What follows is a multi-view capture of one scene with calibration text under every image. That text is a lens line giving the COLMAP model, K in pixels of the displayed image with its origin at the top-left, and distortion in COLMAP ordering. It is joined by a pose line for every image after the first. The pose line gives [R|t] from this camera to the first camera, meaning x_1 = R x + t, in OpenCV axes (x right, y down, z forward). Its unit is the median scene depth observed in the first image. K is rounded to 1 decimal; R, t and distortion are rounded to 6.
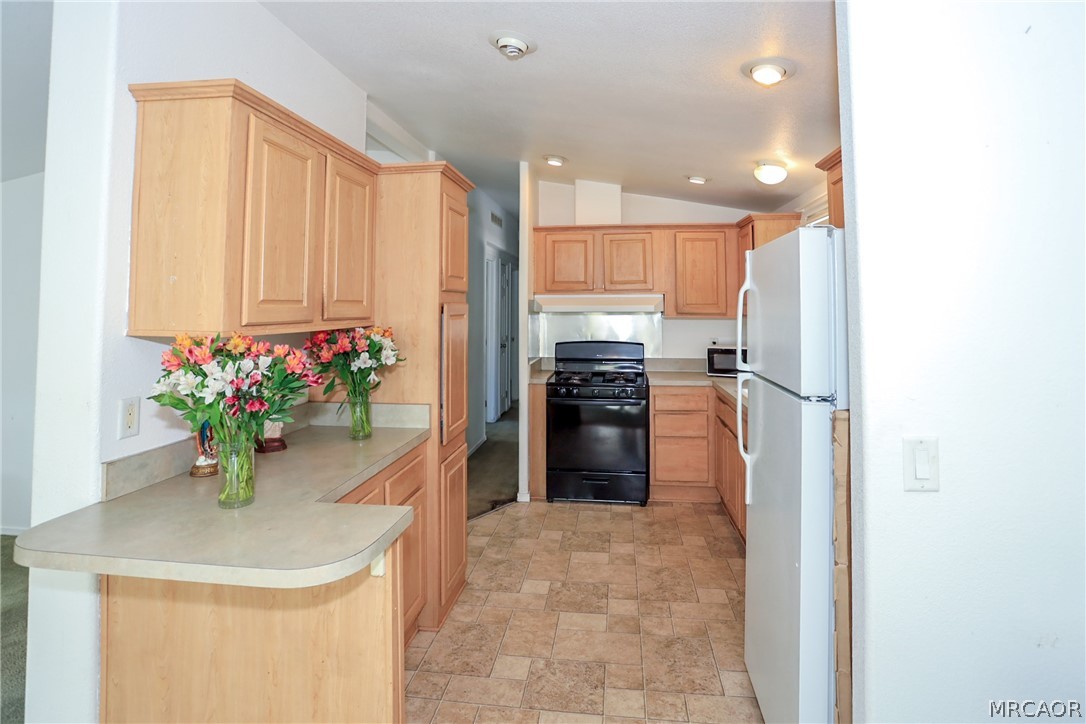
lens RADIAL K [[553.0, 0, 538.1], [0, 553.0, 279.7], [0, 0, 1]] dist [-0.060143, 0.021173]
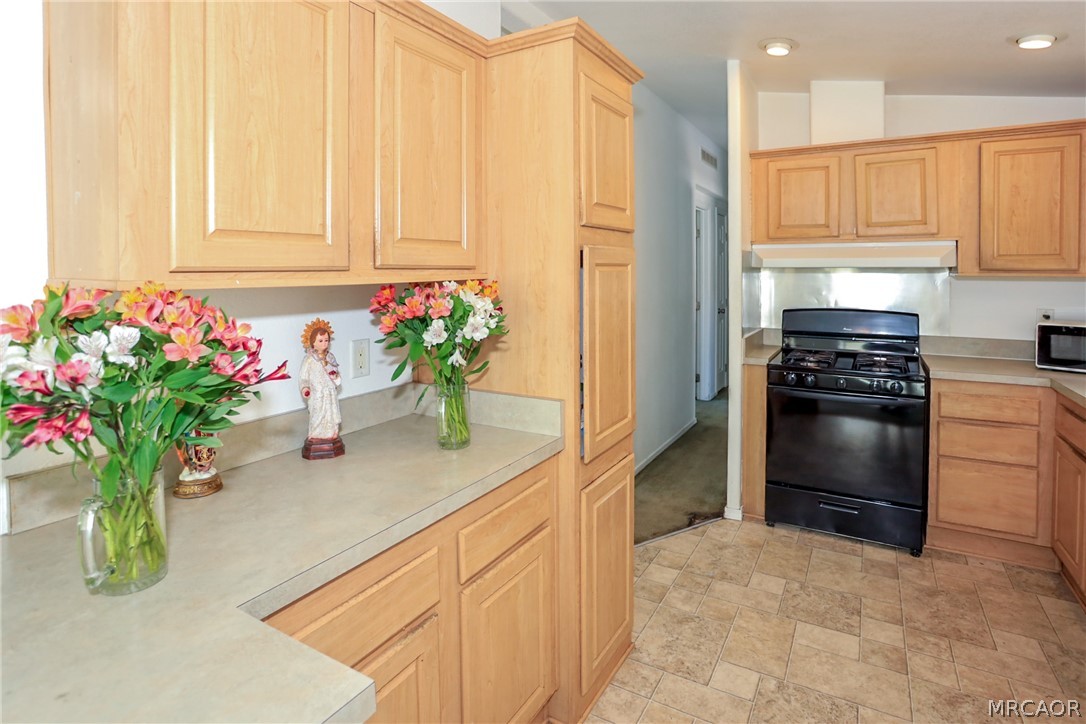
lens RADIAL K [[606.7, 0, 521.1], [0, 606.7, 269.9], [0, 0, 1]] dist [-0.064476, 0.022537]
pose [[0.925362, 0.002216, -0.379079, 0.015829], [0.018323, 0.998553, 0.050566, 0.018034], [0.378642, -0.053737, 0.923982, 0.171255]]
